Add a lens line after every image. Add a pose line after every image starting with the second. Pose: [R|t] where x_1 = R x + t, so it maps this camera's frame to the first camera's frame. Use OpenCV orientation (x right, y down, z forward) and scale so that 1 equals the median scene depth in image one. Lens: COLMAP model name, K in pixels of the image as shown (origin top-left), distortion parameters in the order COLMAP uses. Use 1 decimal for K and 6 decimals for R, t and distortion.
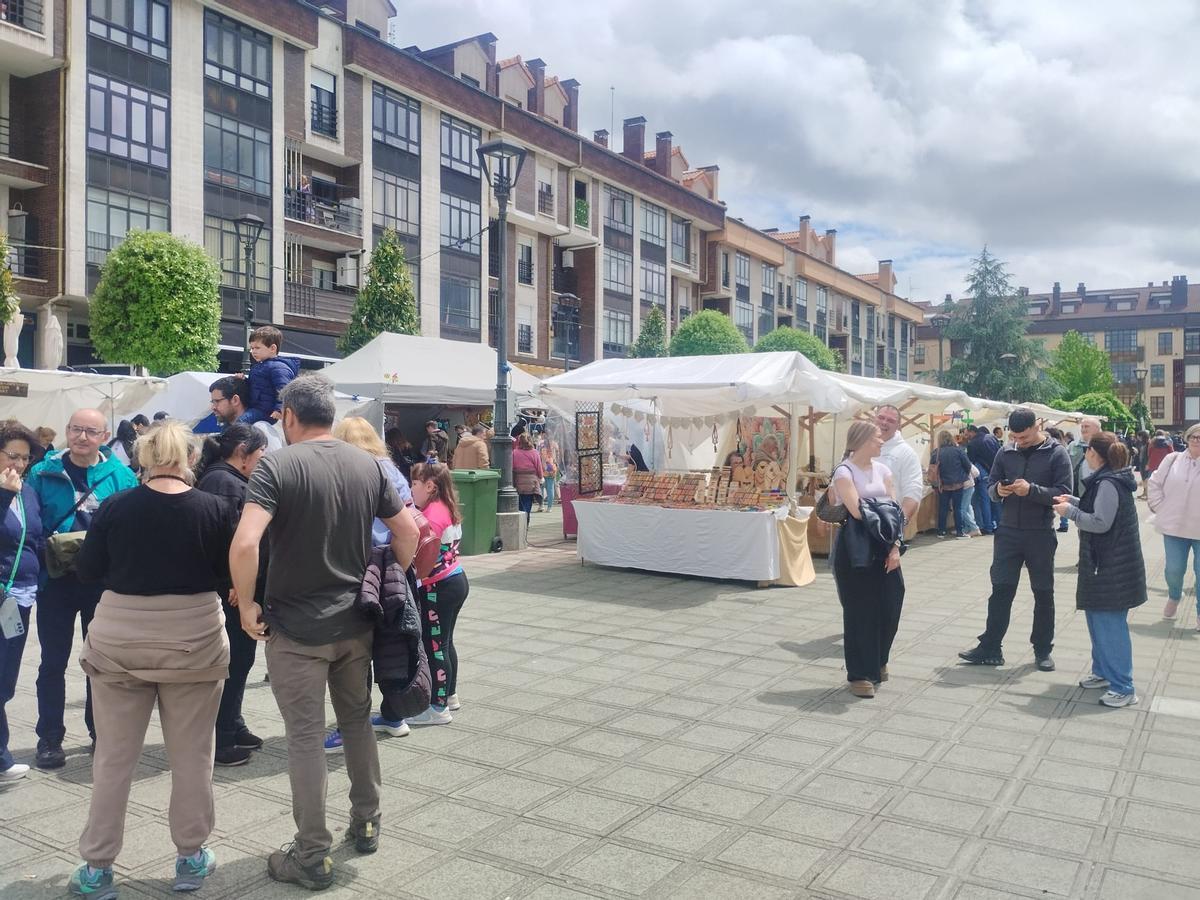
lens RADIAL K [[1018.8, 0, 604.1], [0, 1018.8, 446.8], [0, 0, 1]] dist [0.077174, -0.092856]
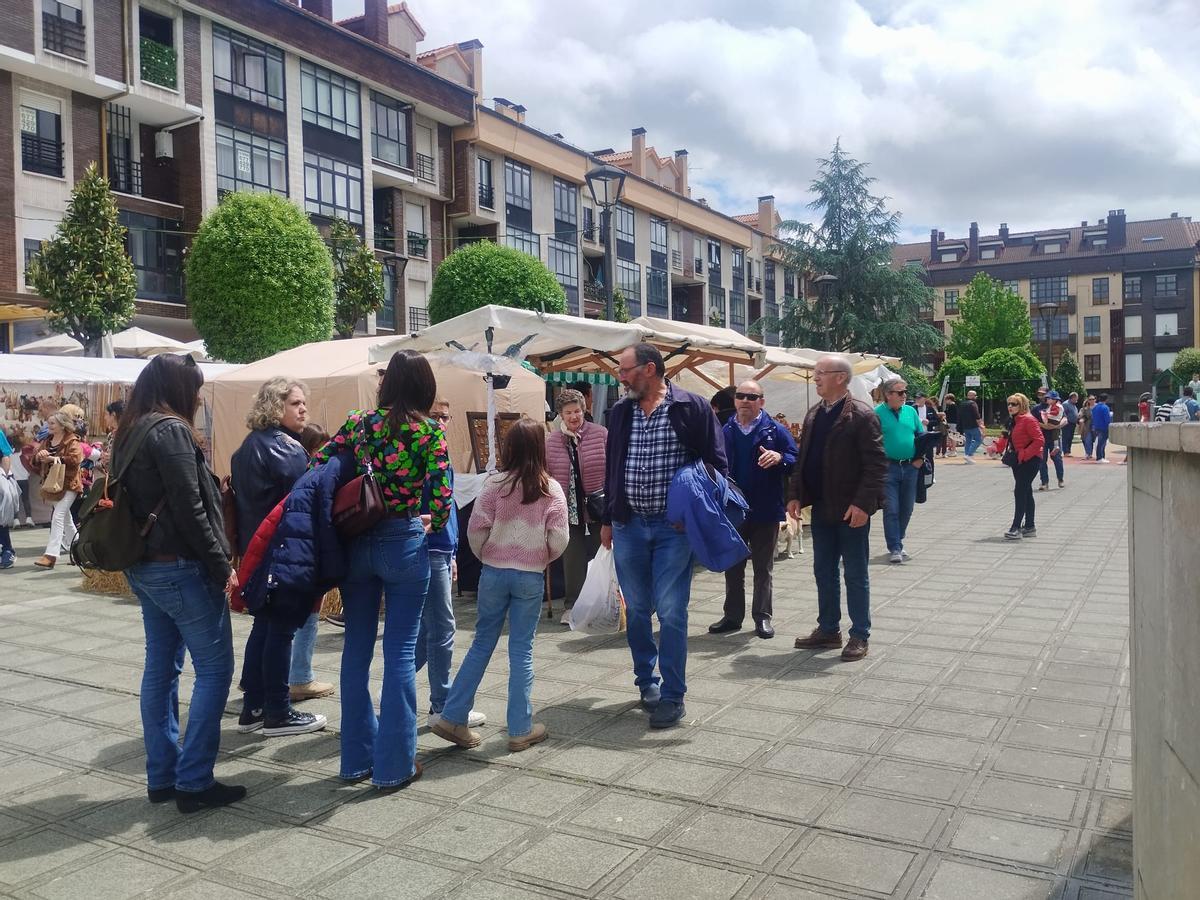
lens RADIAL K [[1023.0, 0, 600.0], [0, 1023.0, 450.0], [0, 0, 1]] dist [0.021993, 0.002590]
pose [[0.999114, -0.029028, 0.030475, 0.147663], [0.028453, 0.999412, 0.019132, 0.001119], [-0.031013, -0.018248, 0.999352, 0.241883]]
